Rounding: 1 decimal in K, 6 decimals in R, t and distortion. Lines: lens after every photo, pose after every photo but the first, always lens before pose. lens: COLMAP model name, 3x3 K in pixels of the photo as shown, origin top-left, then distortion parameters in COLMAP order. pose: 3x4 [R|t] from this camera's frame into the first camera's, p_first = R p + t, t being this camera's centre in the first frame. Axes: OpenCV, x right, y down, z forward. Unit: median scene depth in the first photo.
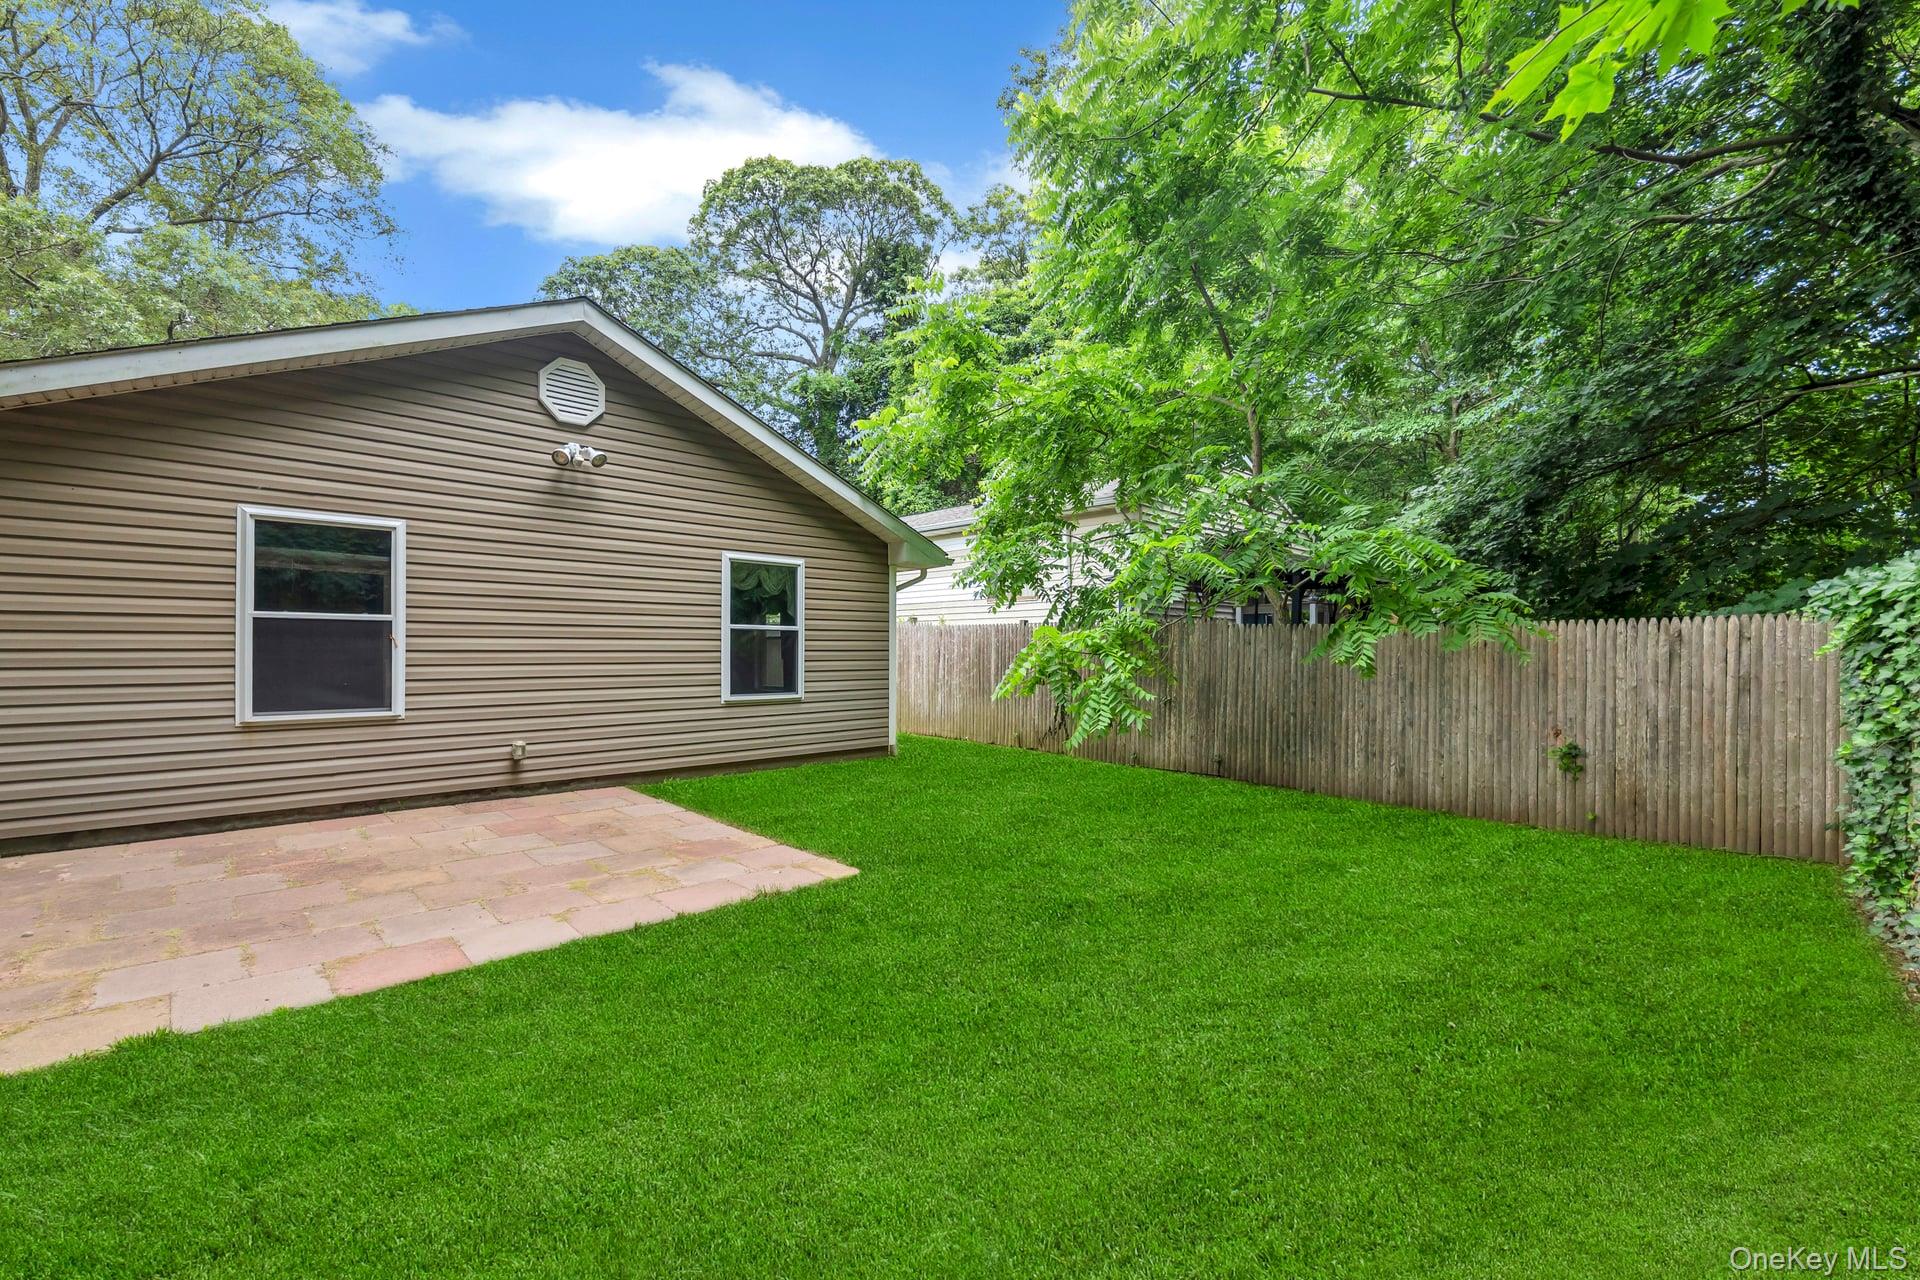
lens RADIAL K [[791.1, 0, 957.6], [0, 791.1, 644.5], [0, 0, 1]] dist [-0.010513, 0.000317]
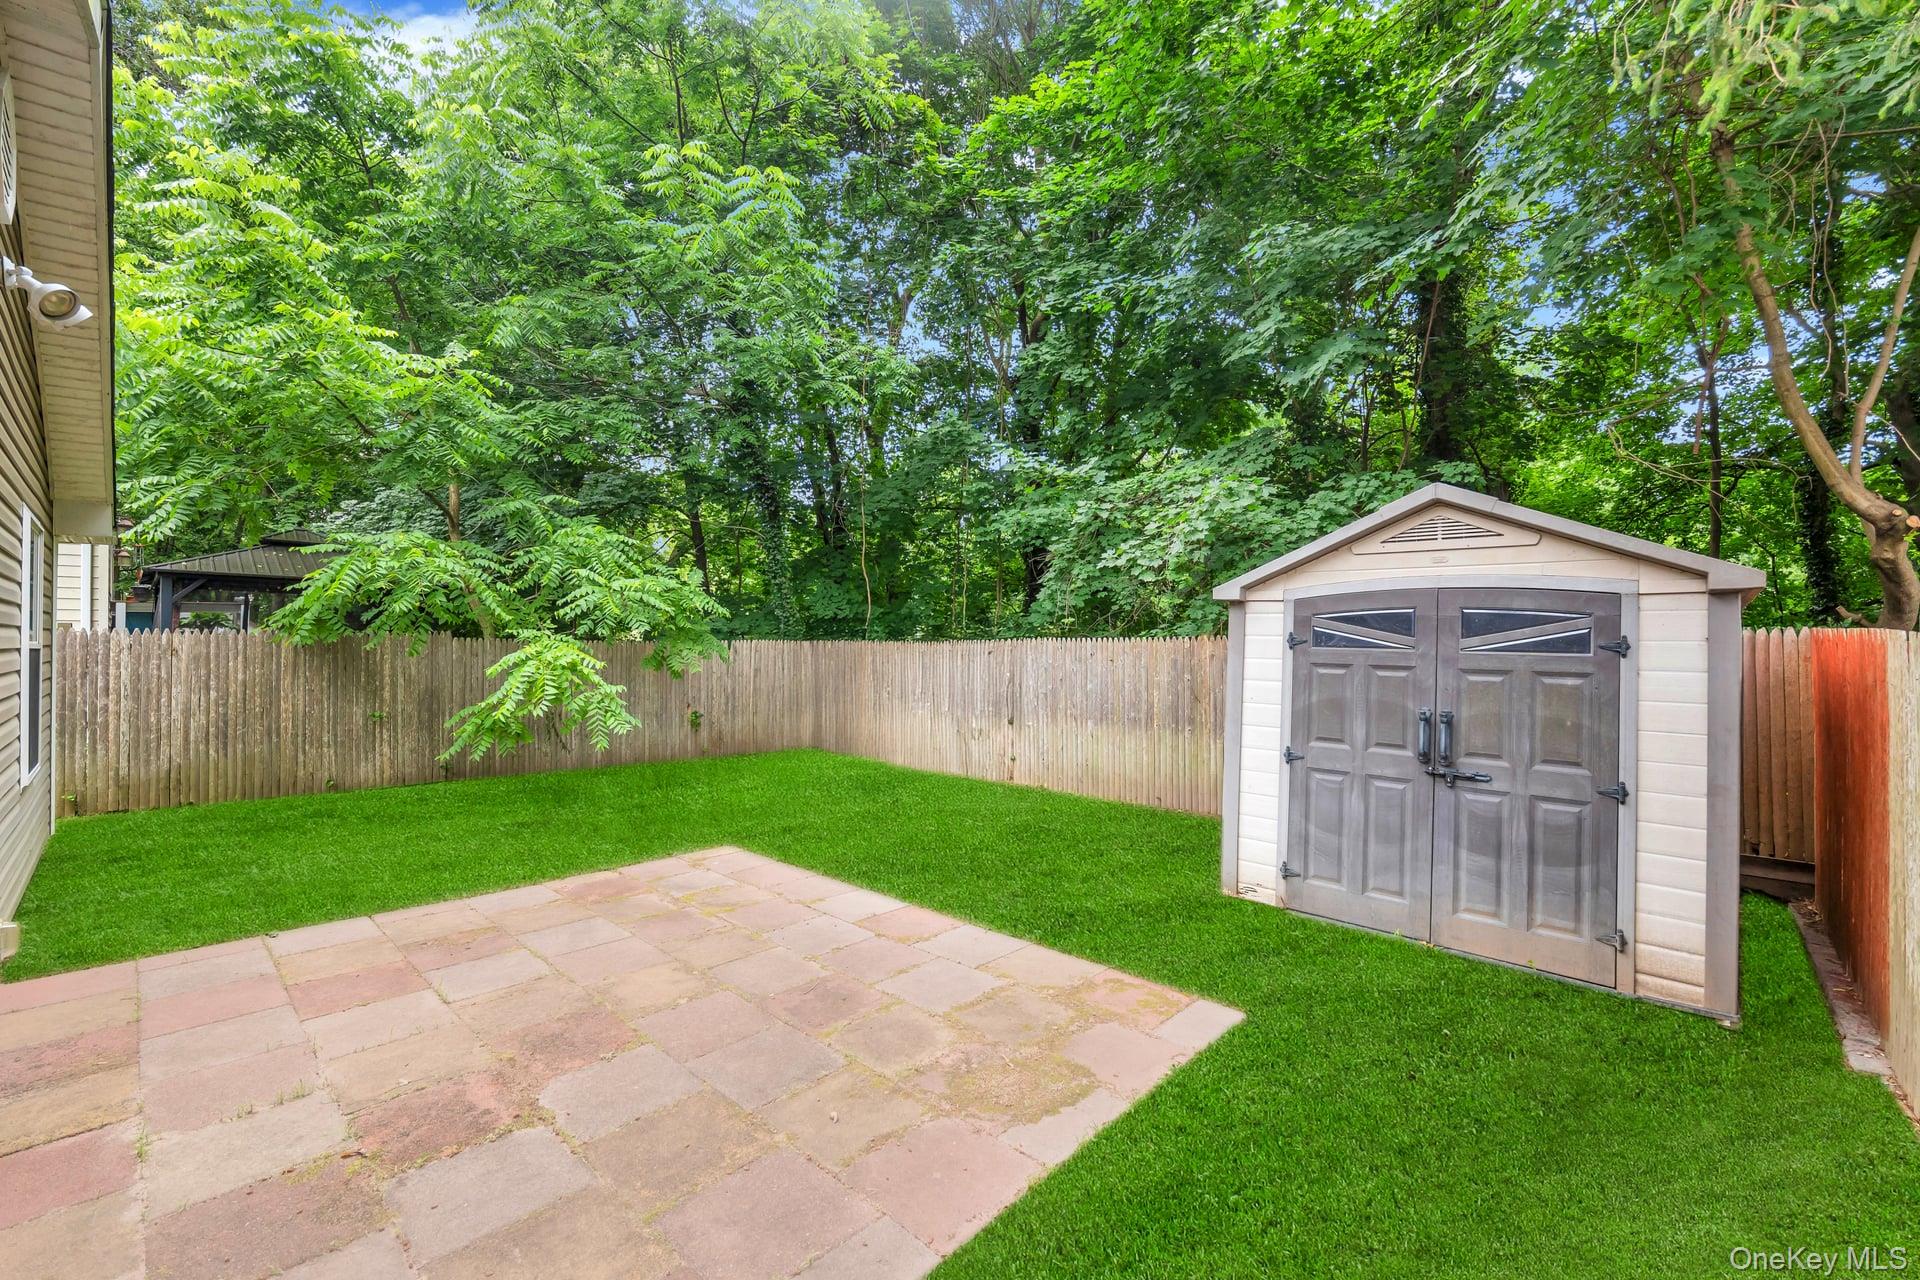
lens RADIAL K [[791.1, 0, 957.6], [0, 791.1, 644.5], [0, 0, 1]] dist [-0.010513, 0.000317]
pose [[-0.048073, -0.005037, 0.998831, -1.556675], [-0.008084, 0.999956, 0.004654, -0.057420], [-0.998811, -0.007851, -0.048111, 0.746348]]
